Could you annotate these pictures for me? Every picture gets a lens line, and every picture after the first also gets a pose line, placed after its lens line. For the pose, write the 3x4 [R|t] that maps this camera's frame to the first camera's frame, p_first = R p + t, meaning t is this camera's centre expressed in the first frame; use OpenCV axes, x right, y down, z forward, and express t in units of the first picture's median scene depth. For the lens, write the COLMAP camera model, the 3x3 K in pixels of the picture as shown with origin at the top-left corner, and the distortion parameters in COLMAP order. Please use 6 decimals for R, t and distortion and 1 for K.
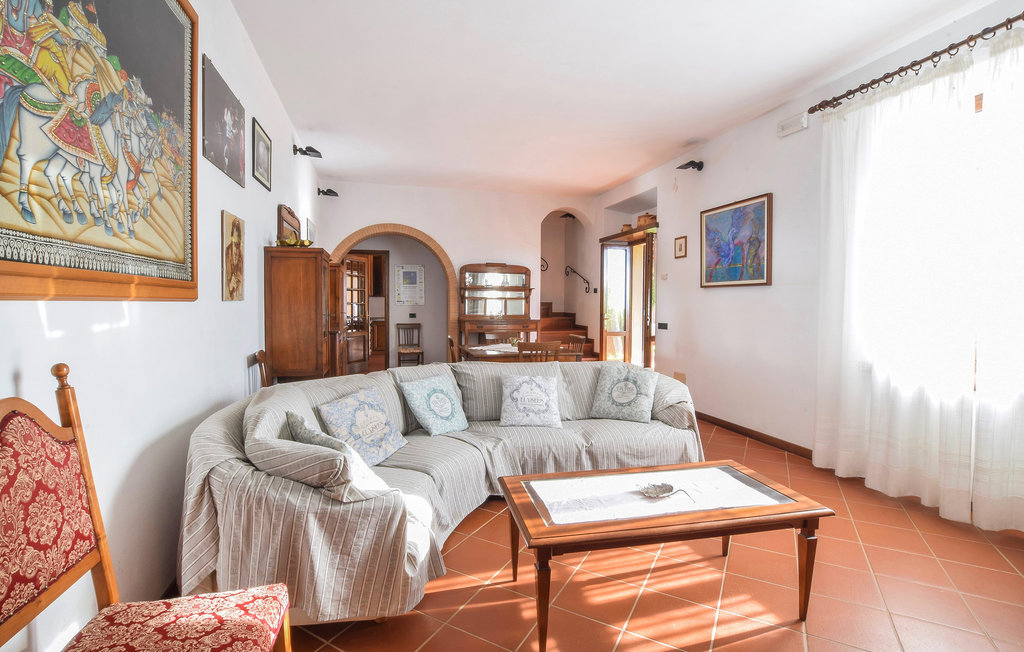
lens RADIAL K [[468.5, 0, 514.6], [0, 468.5, 320.8], [0, 0, 1]] dist [-0.030558, 0.004031]
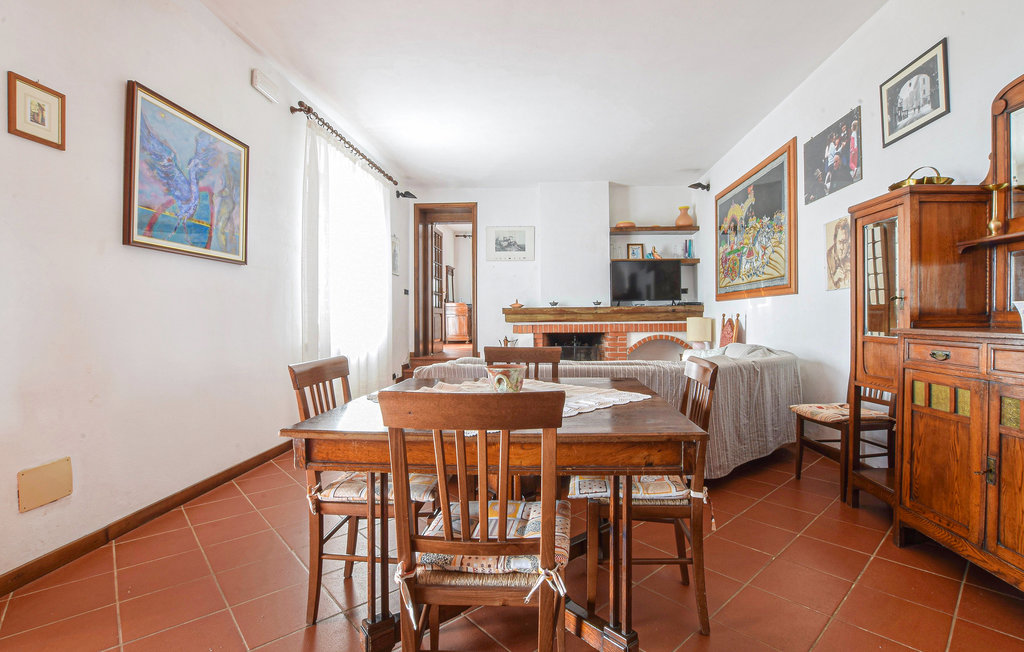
lens RADIAL K [[468.5, 0, 513.9], [0, 468.5, 317.5], [0, 0, 1]] dist [-0.030558, 0.004031]
pose [[-0.943034, -0.005804, 0.332645, -0.123819], [0.008190, 0.999140, 0.040649, -0.016015], [-0.332595, 0.041058, -0.942176, 1.495480]]
